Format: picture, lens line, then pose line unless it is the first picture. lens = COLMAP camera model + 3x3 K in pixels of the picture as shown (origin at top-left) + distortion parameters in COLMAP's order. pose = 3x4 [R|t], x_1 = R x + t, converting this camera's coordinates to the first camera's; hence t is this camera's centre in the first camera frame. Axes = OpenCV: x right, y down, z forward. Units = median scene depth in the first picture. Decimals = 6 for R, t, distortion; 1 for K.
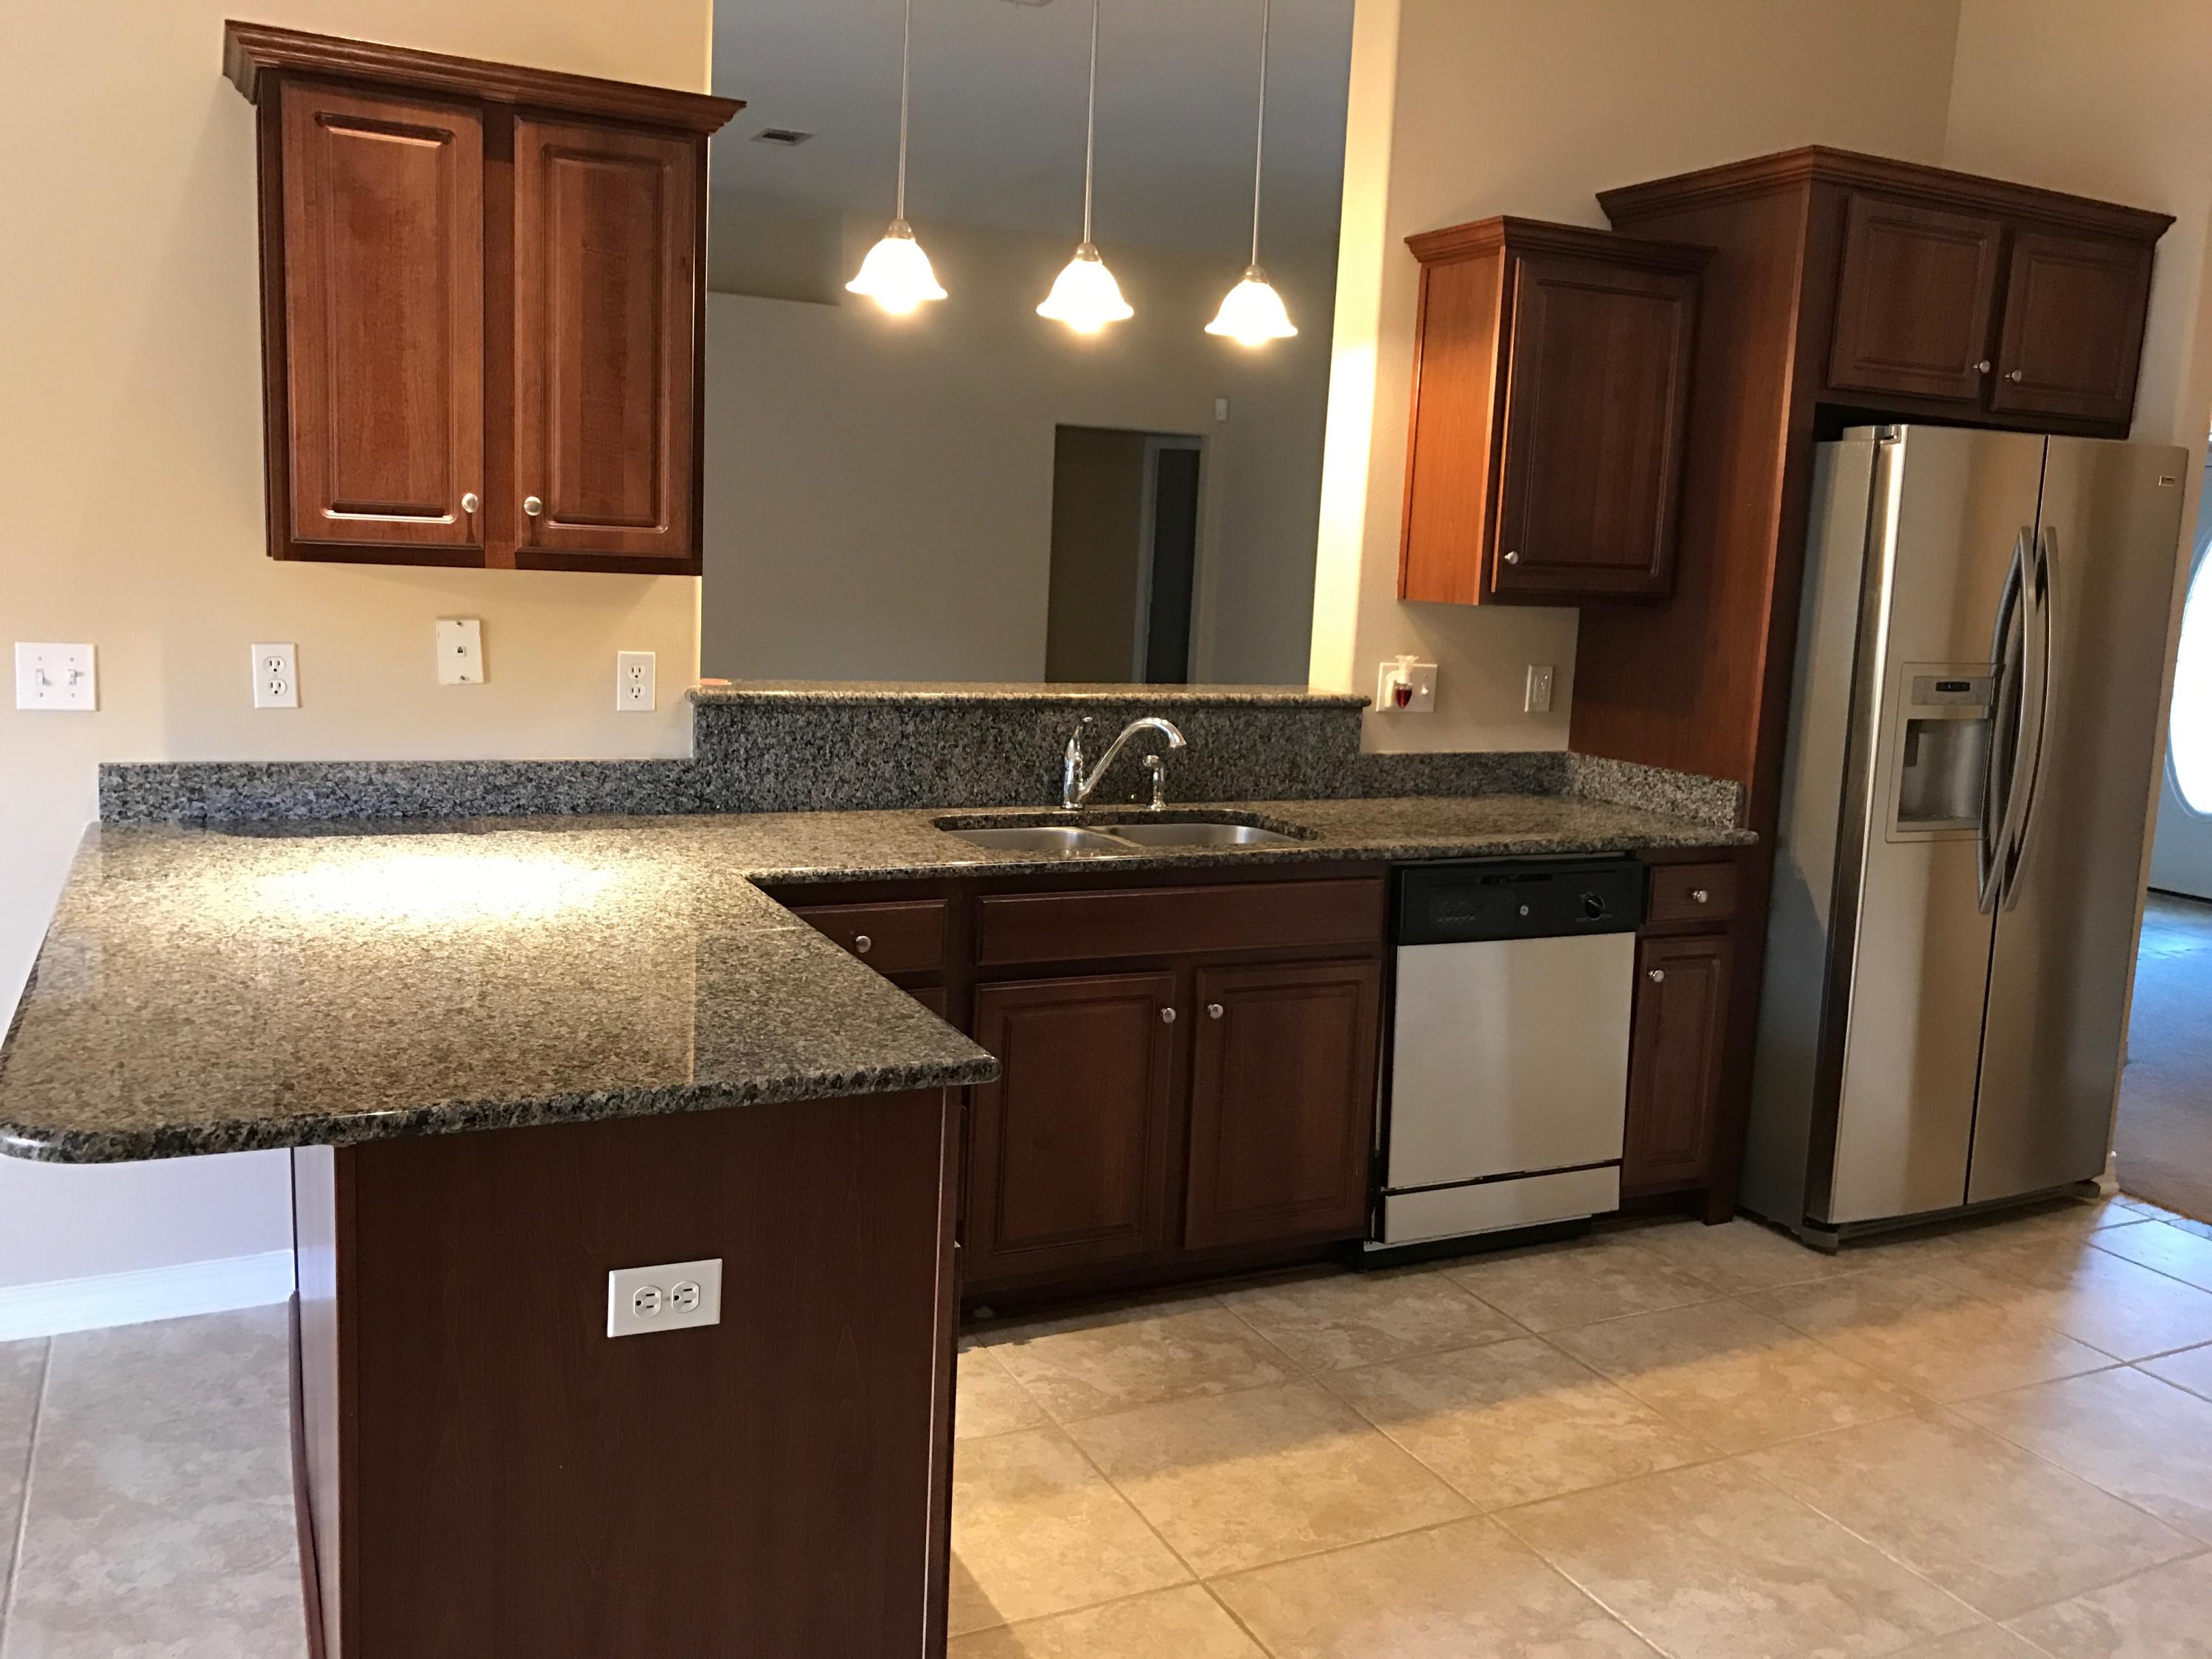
lens RADIAL K [[1804.5, 0, 1105.0], [0, 1804.5, 832.0], [0, 0, 1]] dist [0.004645, 0.017730]
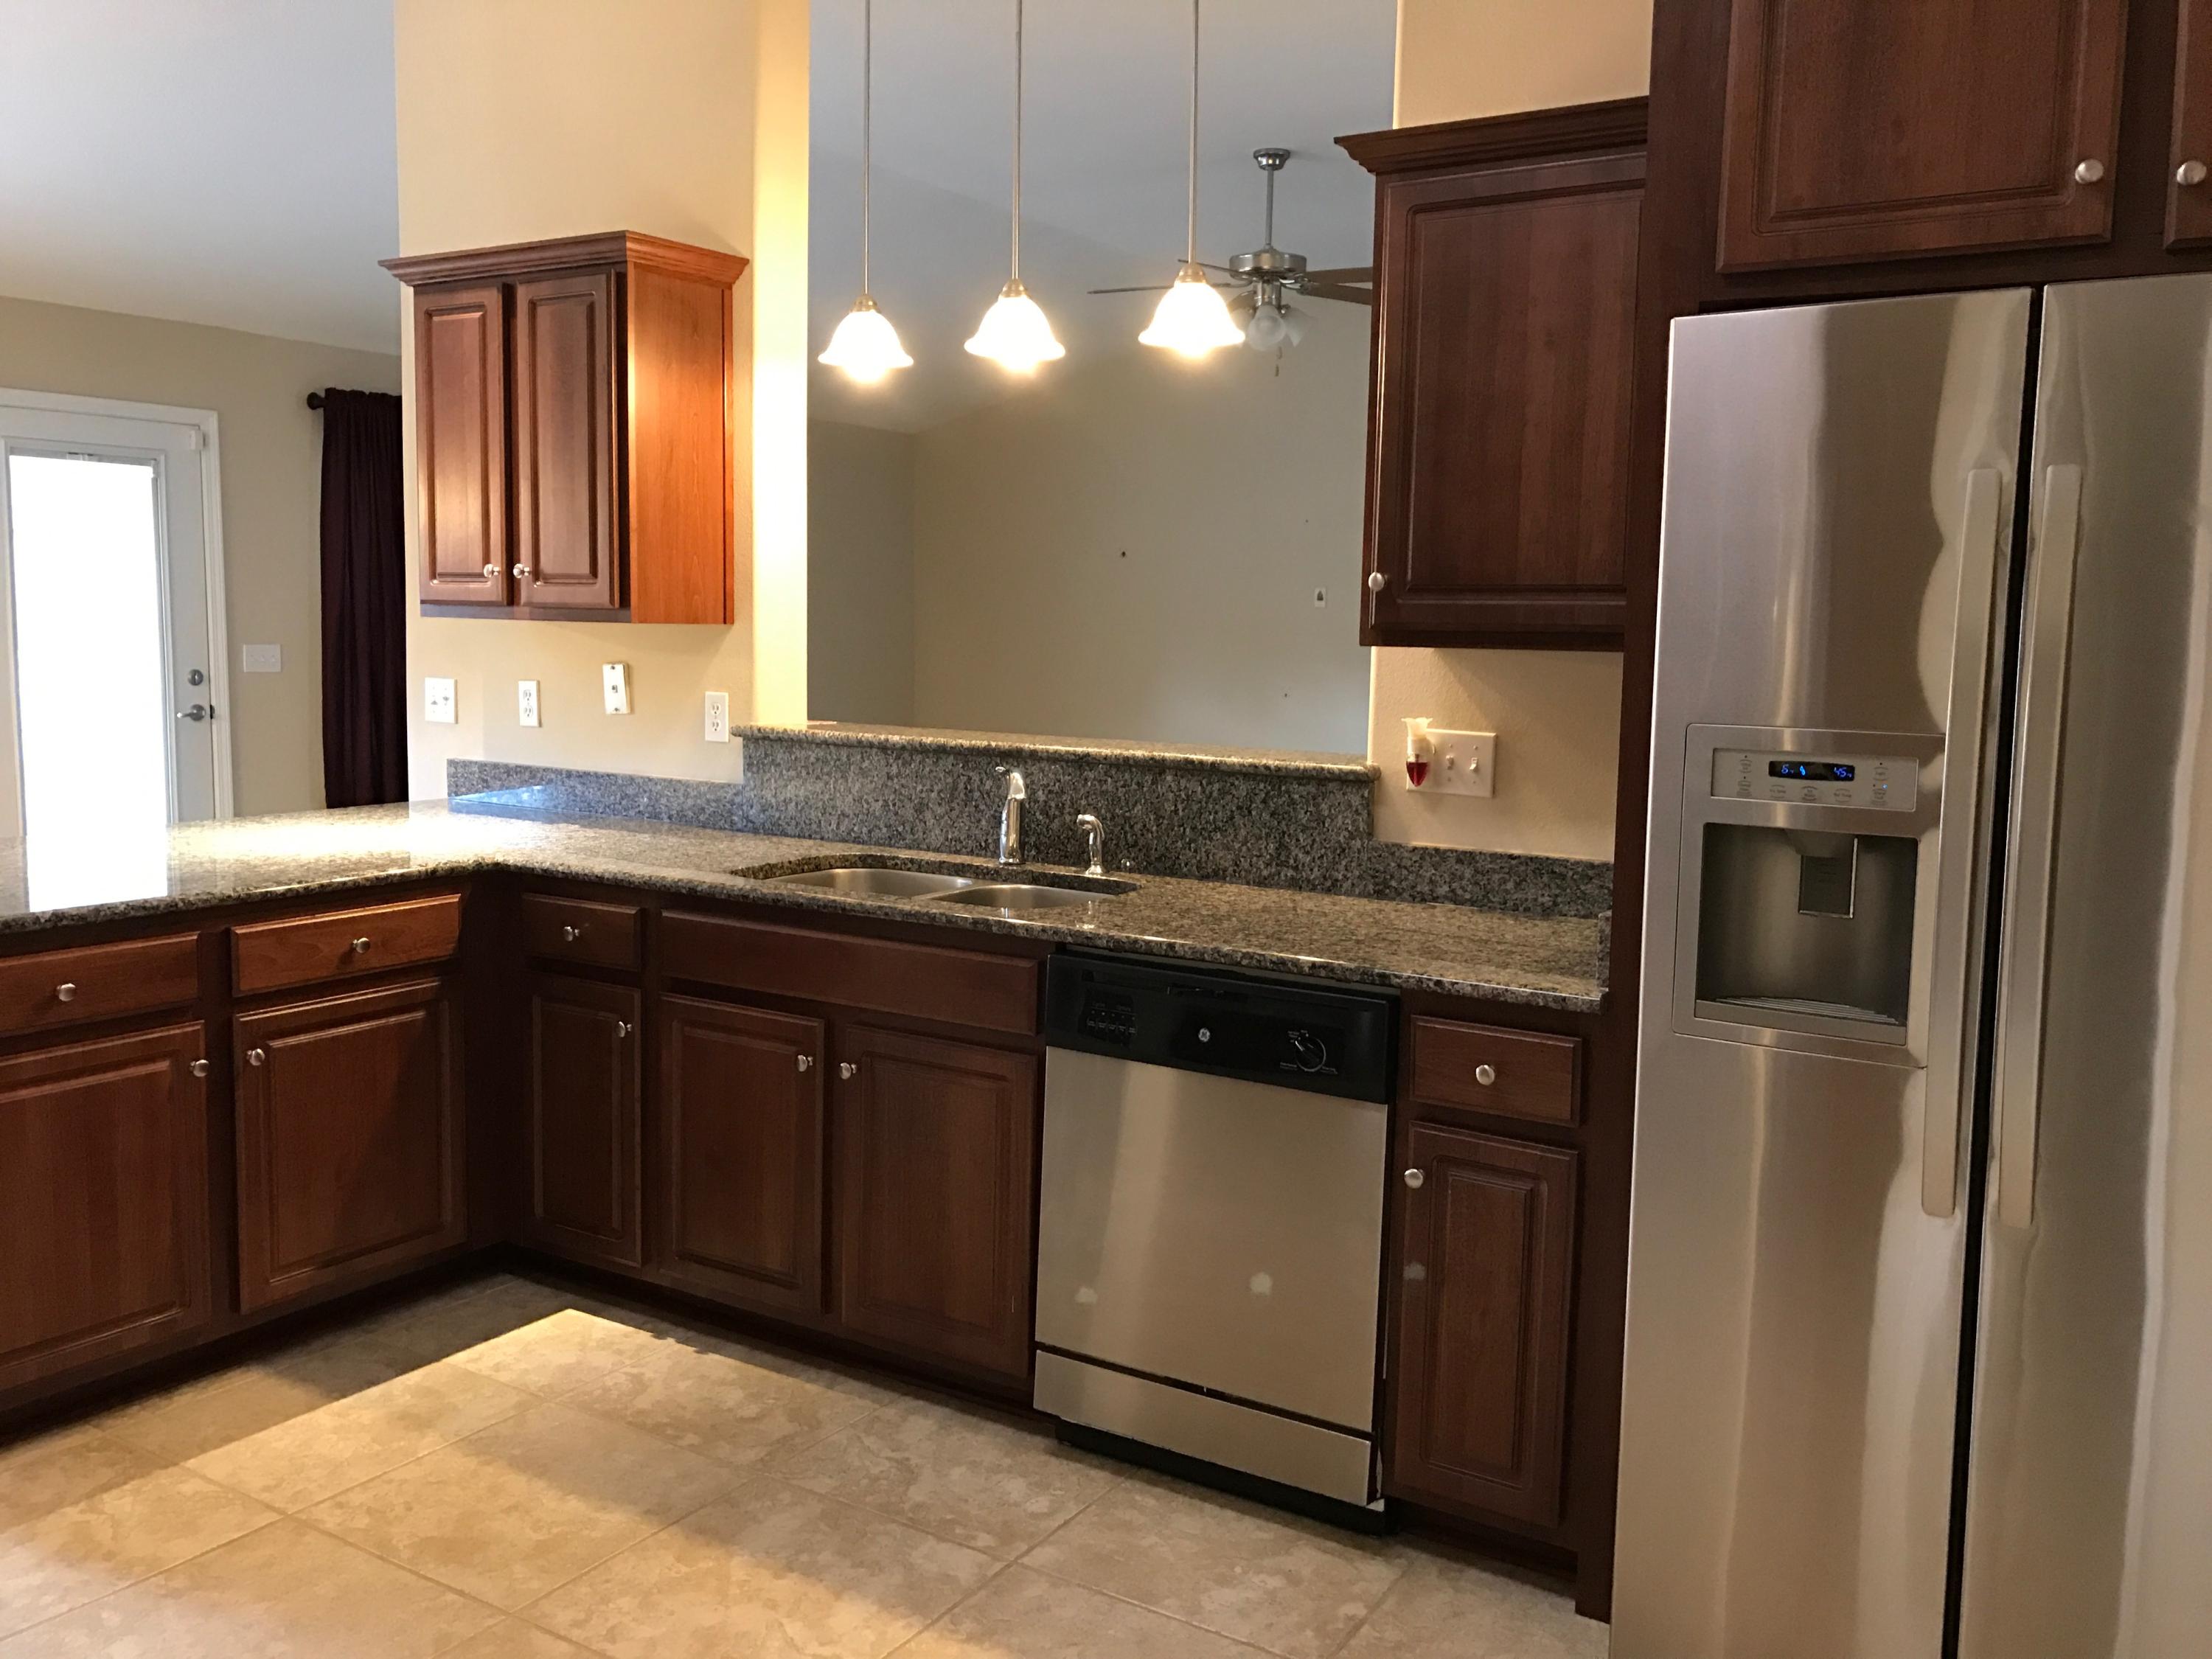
lens RADIAL K [[1804.5, 0, 1102.5], [0, 1804.5, 817.5], [0, 0, 1]] dist [0.004645, 0.017730]
pose [[0.541203, 0.058586, -0.838849, 0.828584], [-0.126802, 0.991849, -0.012538, -0.032277], [0.831277, 0.113154, 0.544220, 0.531517]]
